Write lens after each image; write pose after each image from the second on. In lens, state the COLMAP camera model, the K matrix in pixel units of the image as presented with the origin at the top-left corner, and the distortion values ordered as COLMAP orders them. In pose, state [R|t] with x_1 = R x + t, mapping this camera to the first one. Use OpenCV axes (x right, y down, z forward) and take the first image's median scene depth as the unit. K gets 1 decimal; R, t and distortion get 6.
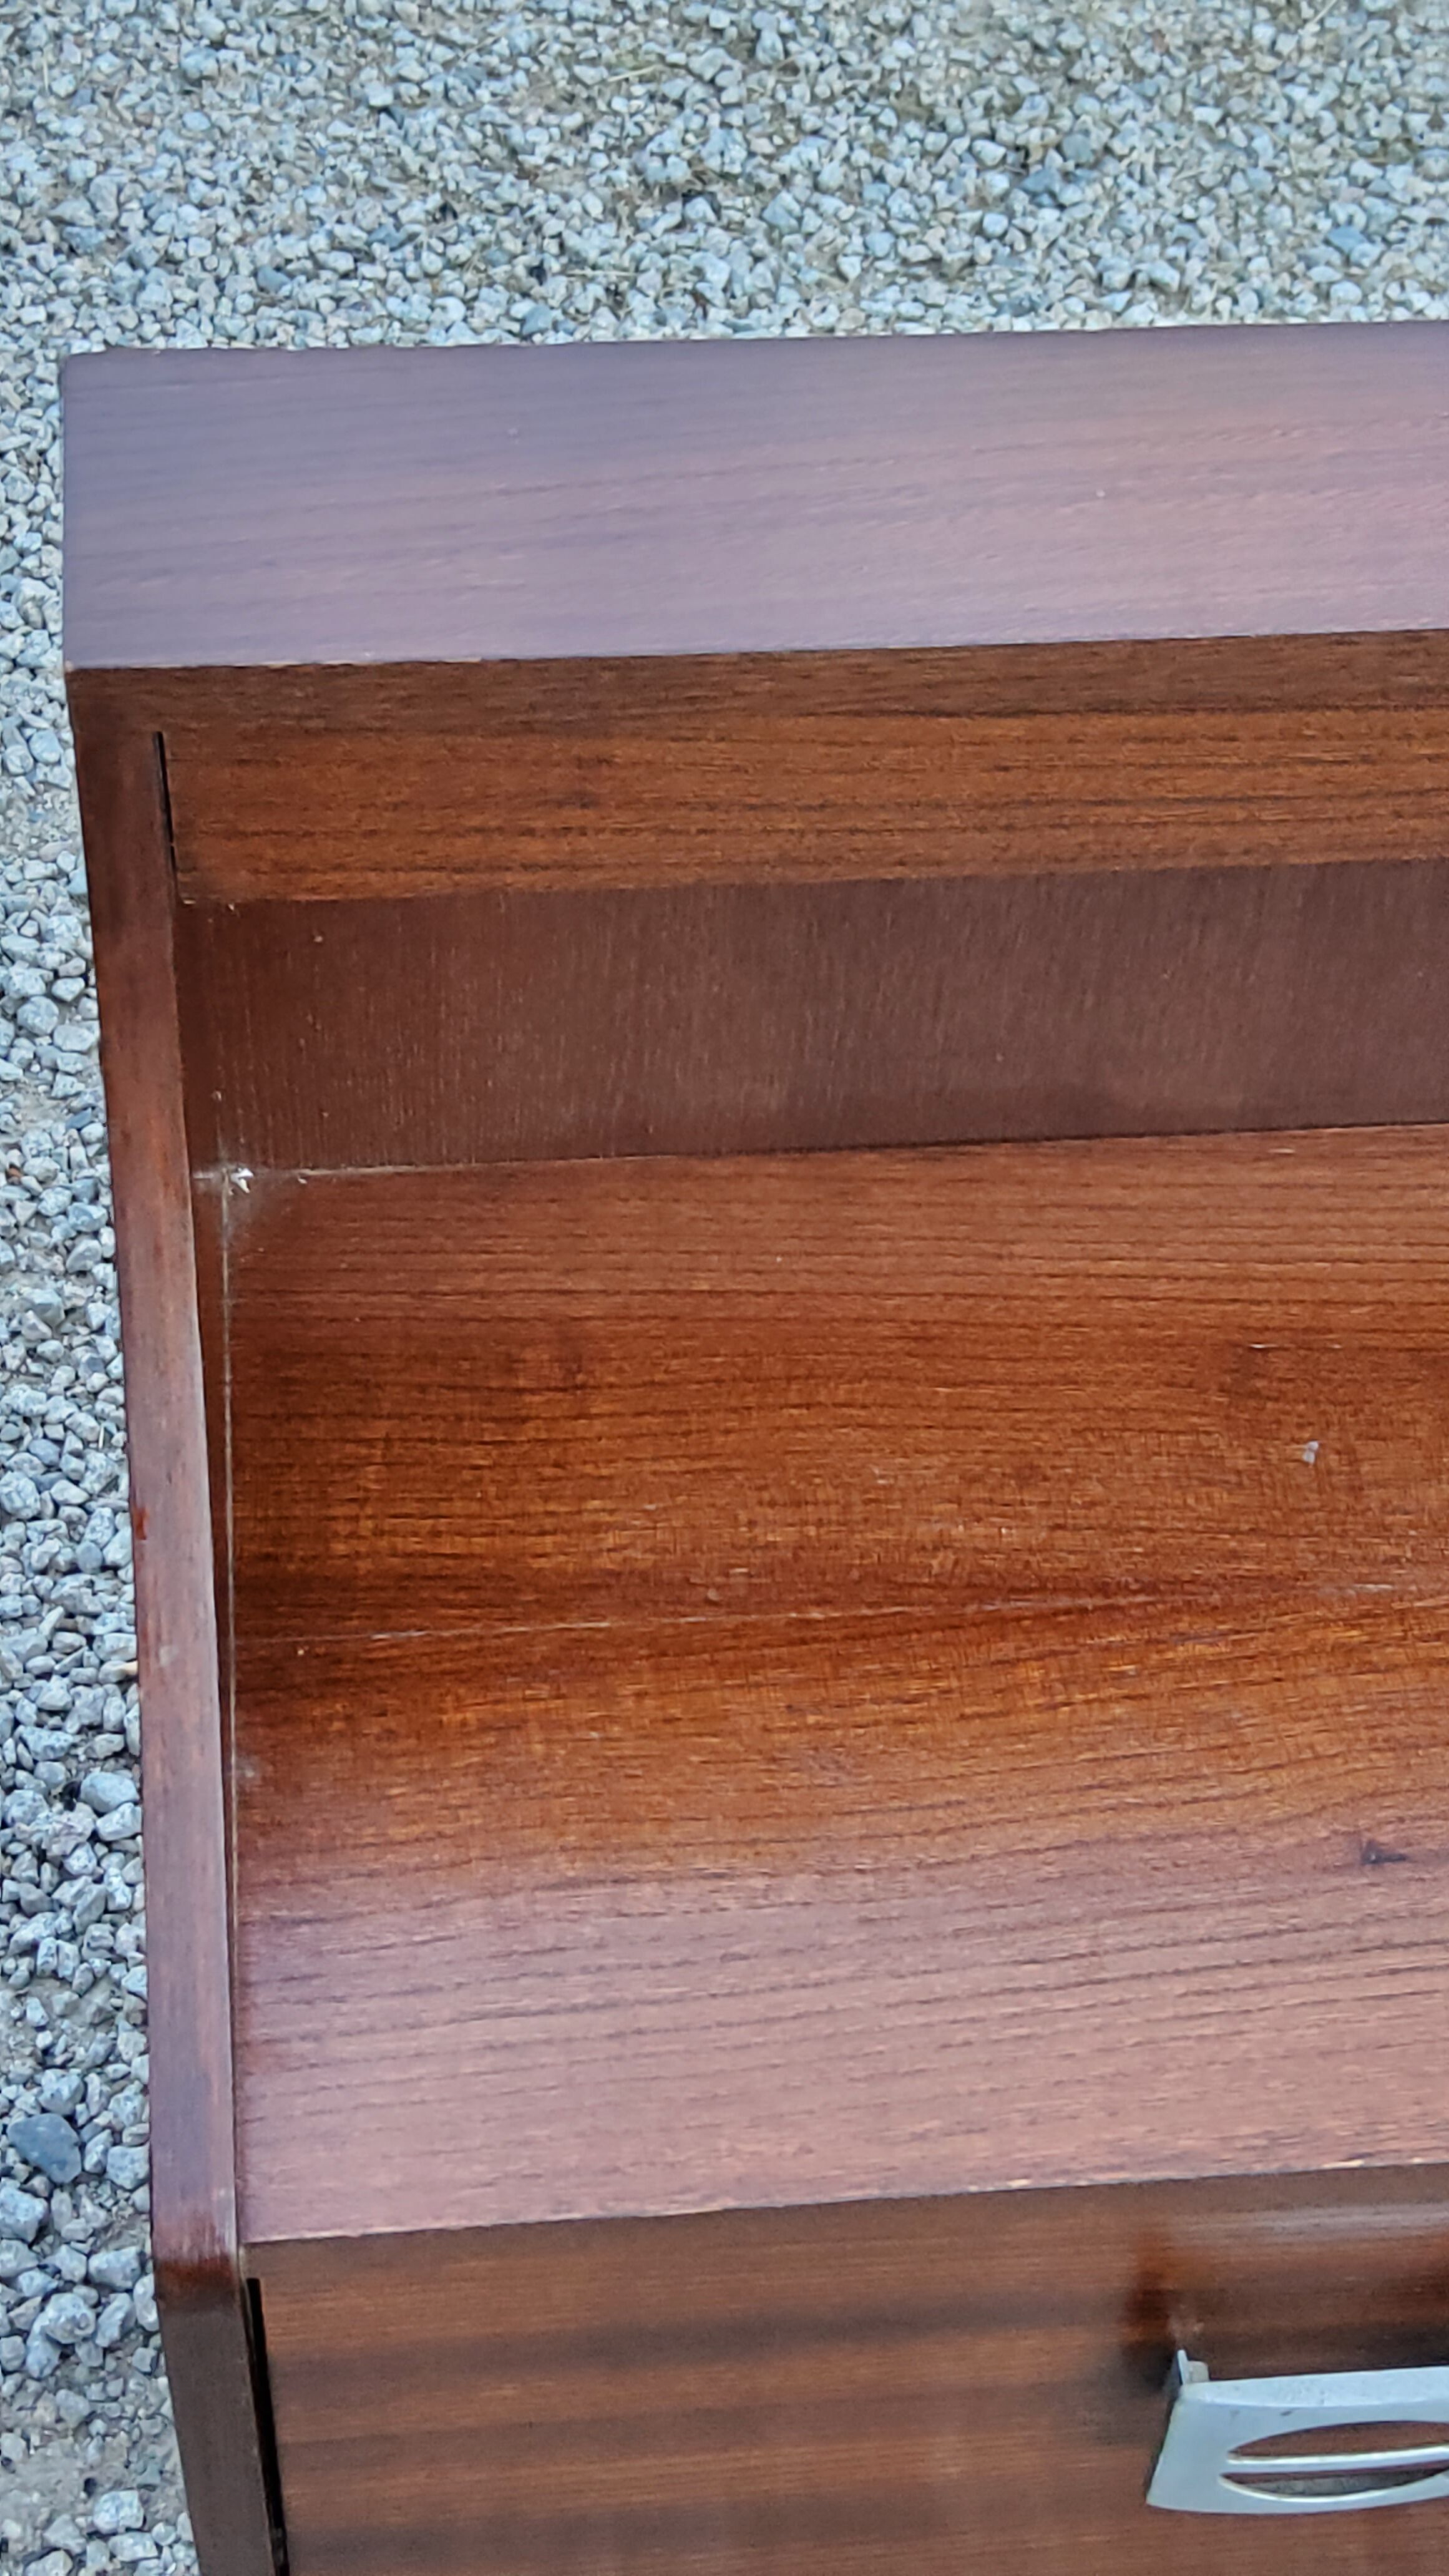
lens RADIAL K [[3824.6, 0, 740.0], [0, 3824.6, 1267.6], [0, 0, 1]] dist [0.110333, 0.000000]
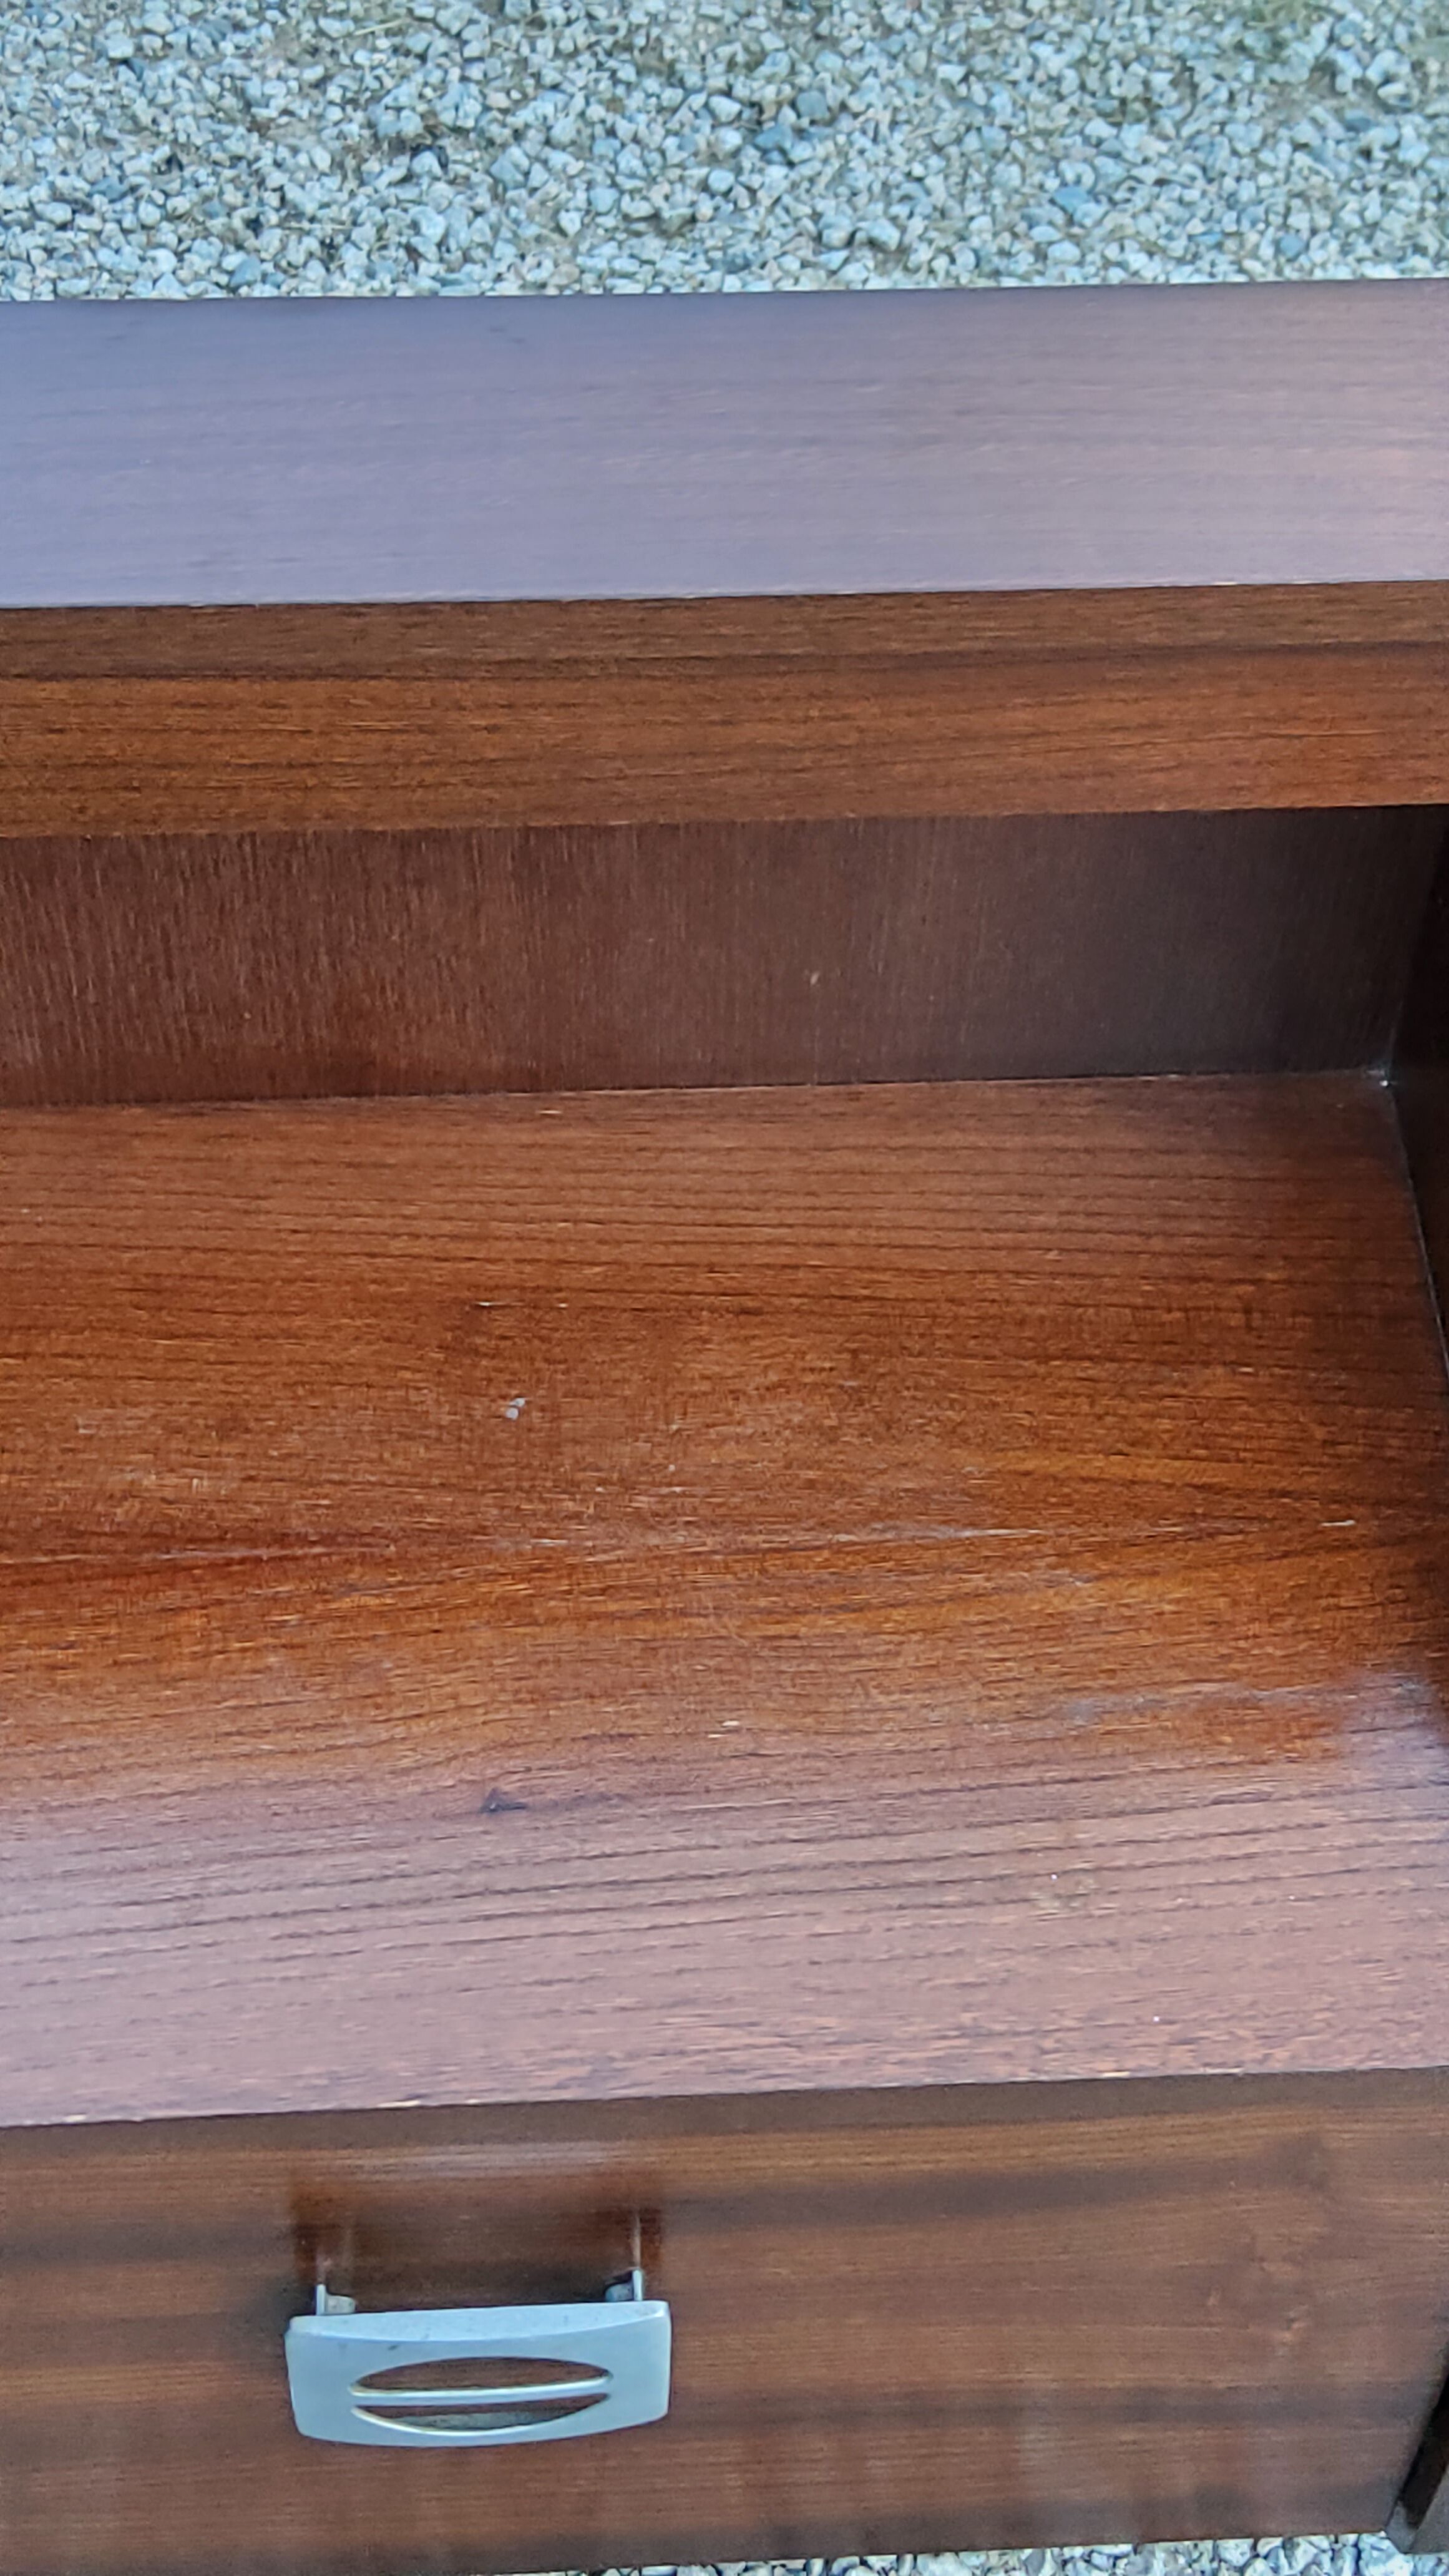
lens RADIAL K [[3824.6, 0, 711.1], [0, 3824.6, 1260.9], [0, 0, 1]] dist [0.110333, 0.000000]
pose [[0.998697, 0.018480, -0.047576, 0.137304], [-0.017906, 0.999762, 0.012479, -0.002631], [0.047795, -0.011611, 0.998790, -0.005932]]
